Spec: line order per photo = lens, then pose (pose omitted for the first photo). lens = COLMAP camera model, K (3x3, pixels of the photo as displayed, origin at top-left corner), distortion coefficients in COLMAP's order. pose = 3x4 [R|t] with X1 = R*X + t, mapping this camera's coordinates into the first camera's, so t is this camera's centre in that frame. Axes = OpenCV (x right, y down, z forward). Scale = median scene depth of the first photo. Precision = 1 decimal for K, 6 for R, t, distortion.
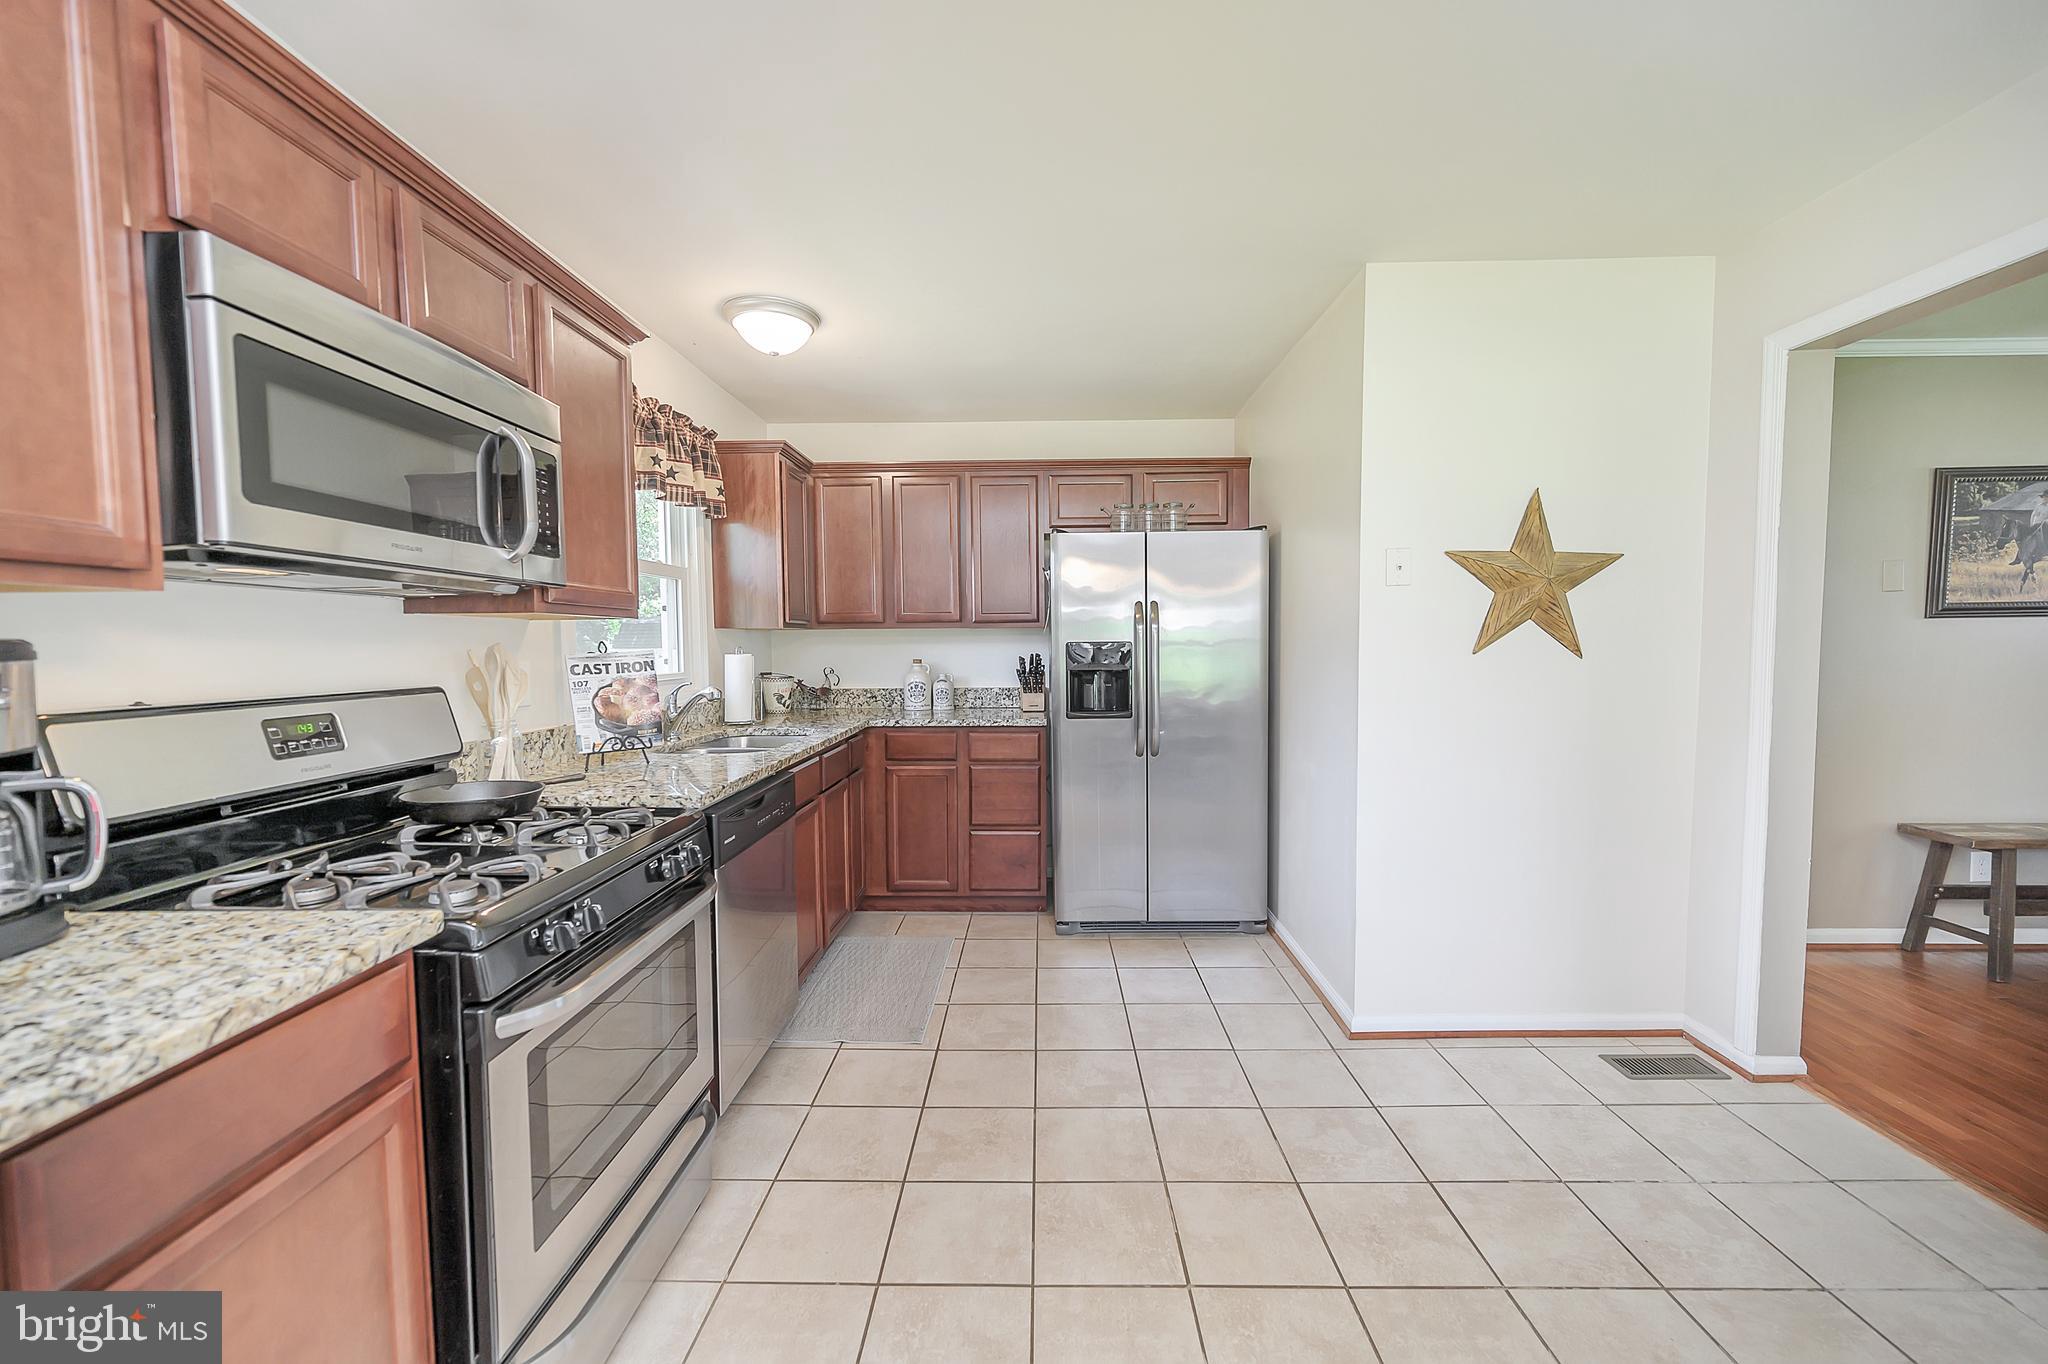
lens RADIAL K [[804.7, 0, 1023.3], [0, 804.7, 686.3], [0, 0, 1]] dist [-0.001391, 0.000109]
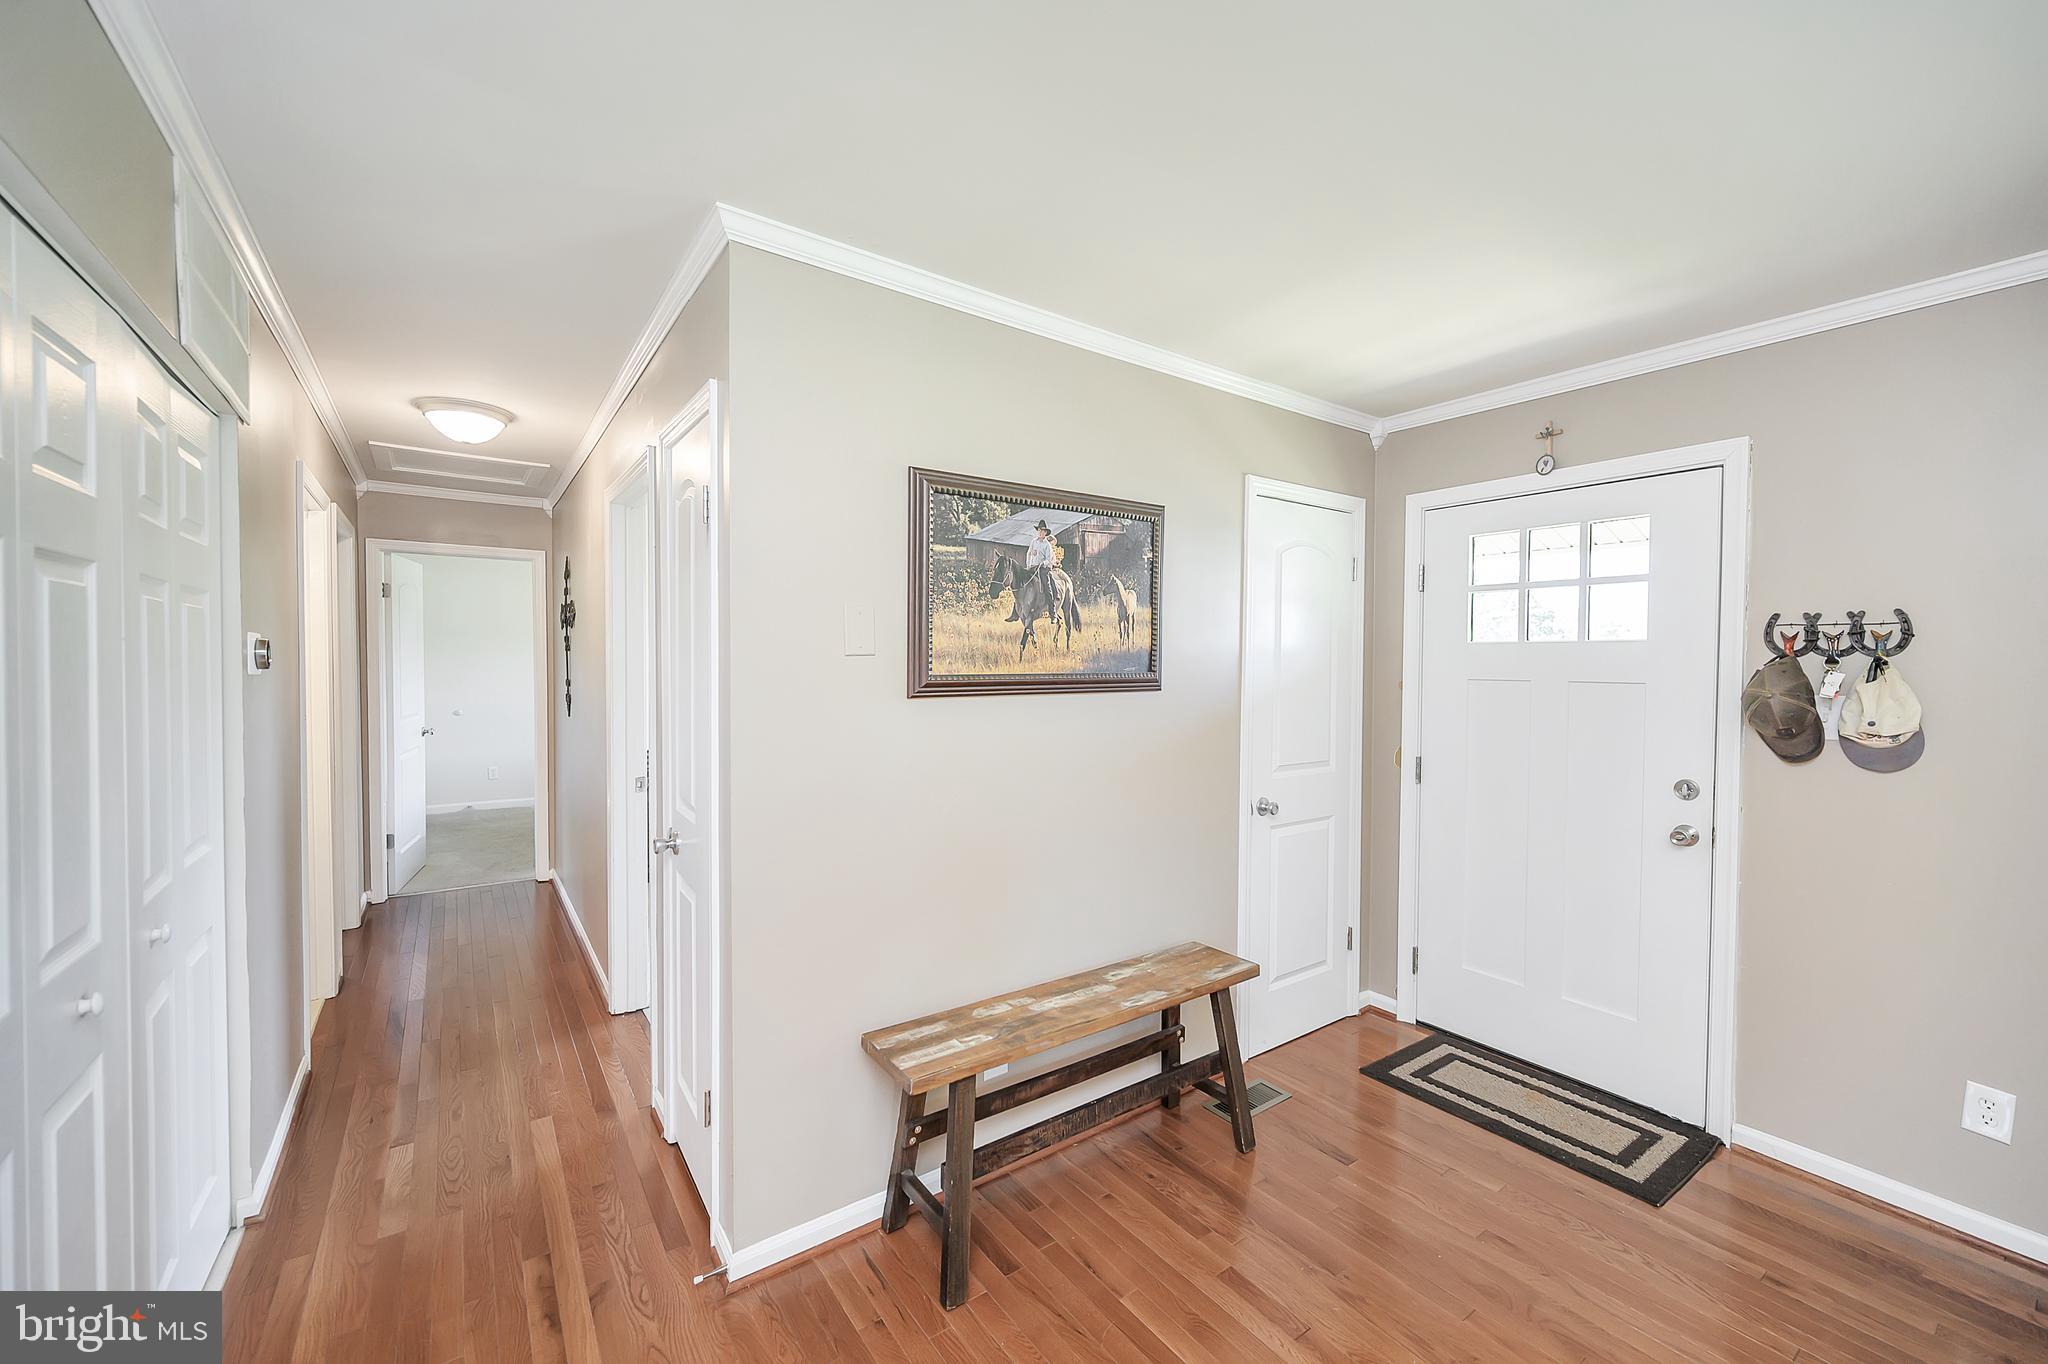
lens RADIAL K [[804.7, 0, 1025.8], [0, 804.7, 678.6], [0, 0, 1]] dist [0.000876, -0.000537]
pose [[0.800779, 0.000541, 0.598959, 0.781125], [0.020443, 0.999392, -0.028233, -0.077340], [-0.598610, 0.034853, 0.800282, 0.409938]]
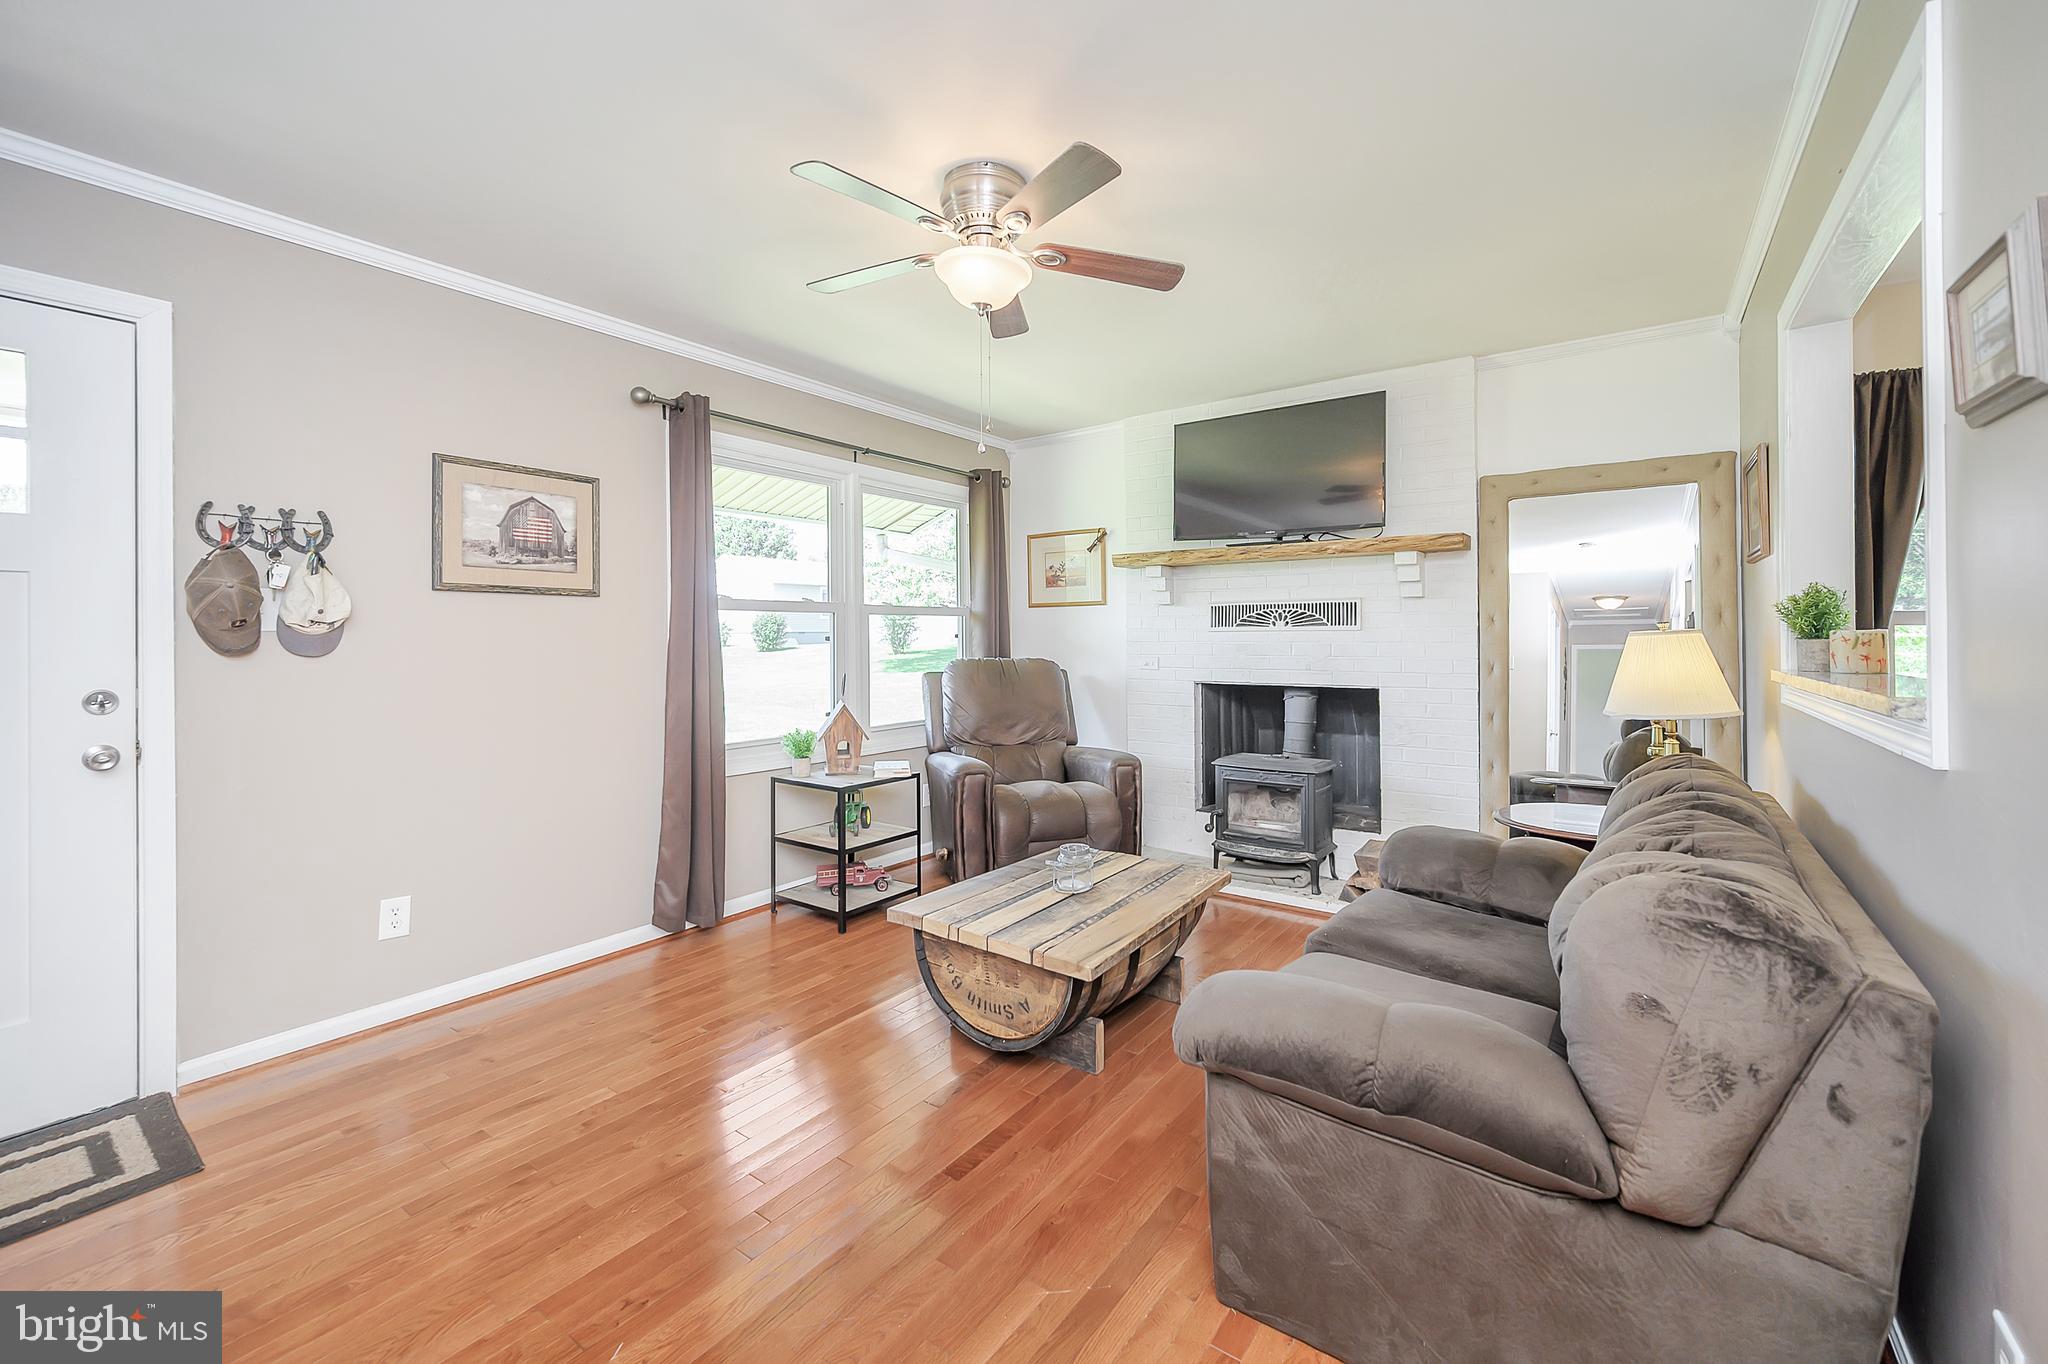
lens RADIAL K [[820.4, 0, 1035.7], [0, 820.4, 630.4], [0, 0, 1]] dist [0.000639, -0.000081]
pose [[-0.825316, 0.016191, 0.564438, 0.775379], [0.045345, 0.998261, 0.037667, -0.029224], [-0.562847, 0.056681, -0.824615, 0.751906]]
